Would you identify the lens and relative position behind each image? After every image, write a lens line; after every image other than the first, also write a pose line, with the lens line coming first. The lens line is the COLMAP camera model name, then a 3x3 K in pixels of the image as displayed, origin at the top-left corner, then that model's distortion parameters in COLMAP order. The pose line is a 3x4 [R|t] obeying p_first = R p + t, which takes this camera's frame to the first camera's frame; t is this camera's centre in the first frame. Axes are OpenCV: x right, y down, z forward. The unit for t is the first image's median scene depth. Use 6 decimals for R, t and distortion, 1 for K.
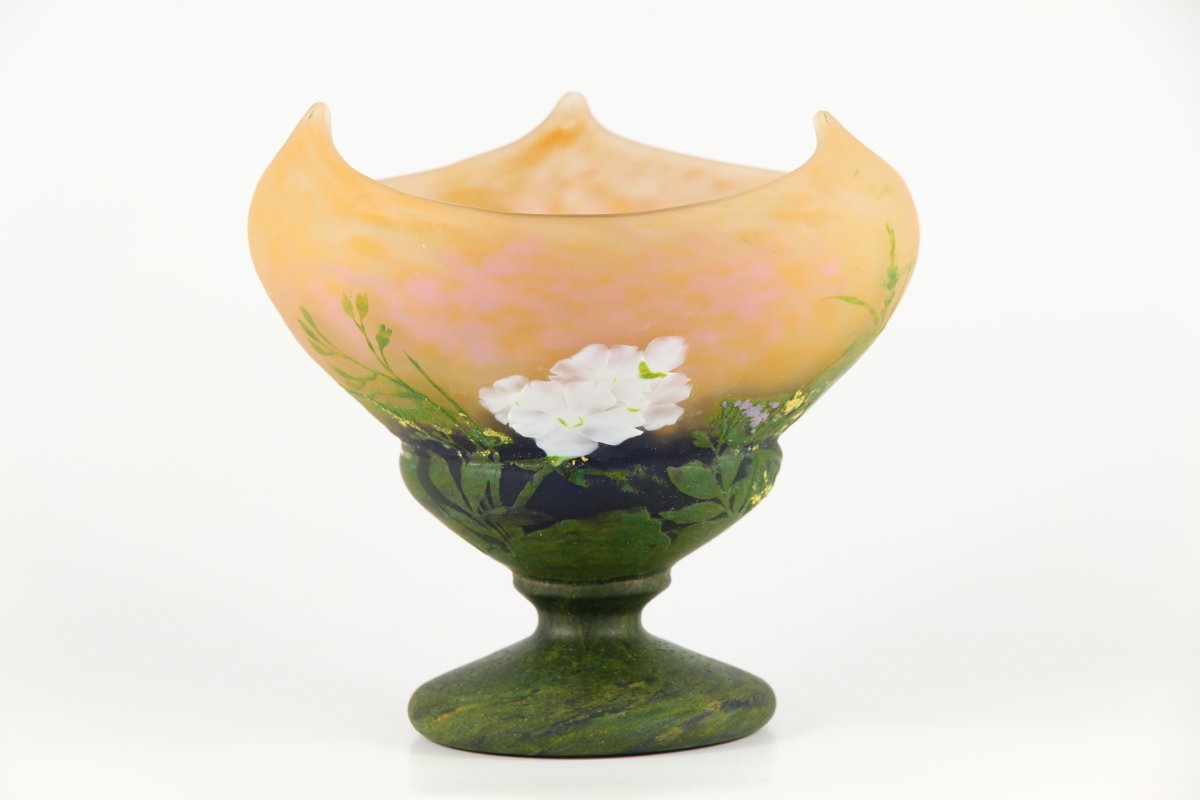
lens RADIAL K [[4062.0, 0, 600.0], [0, 4062.0, 400.0], [0, 0, 1]] dist [-0.038647, -0.451897]
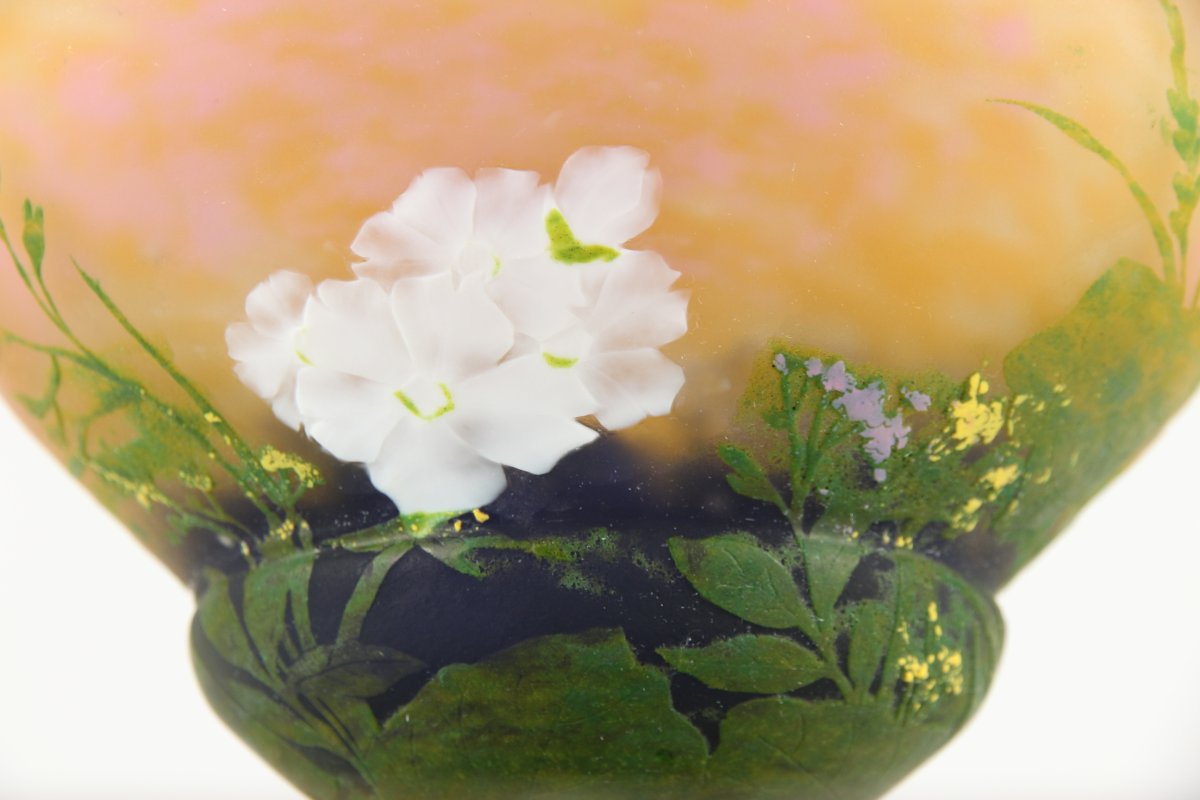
lens RADIAL K [[3569.9, 0, 600.0], [0, 3569.9, 400.0], [0, 0, 1]] dist [0.155746, -0.364101]
pose [[0.972493, -0.042592, -0.229006, 0.097800], [-0.036509, 0.943119, -0.330445, 0.129786], [0.230054, 0.329716, 0.915621, 0.638463]]
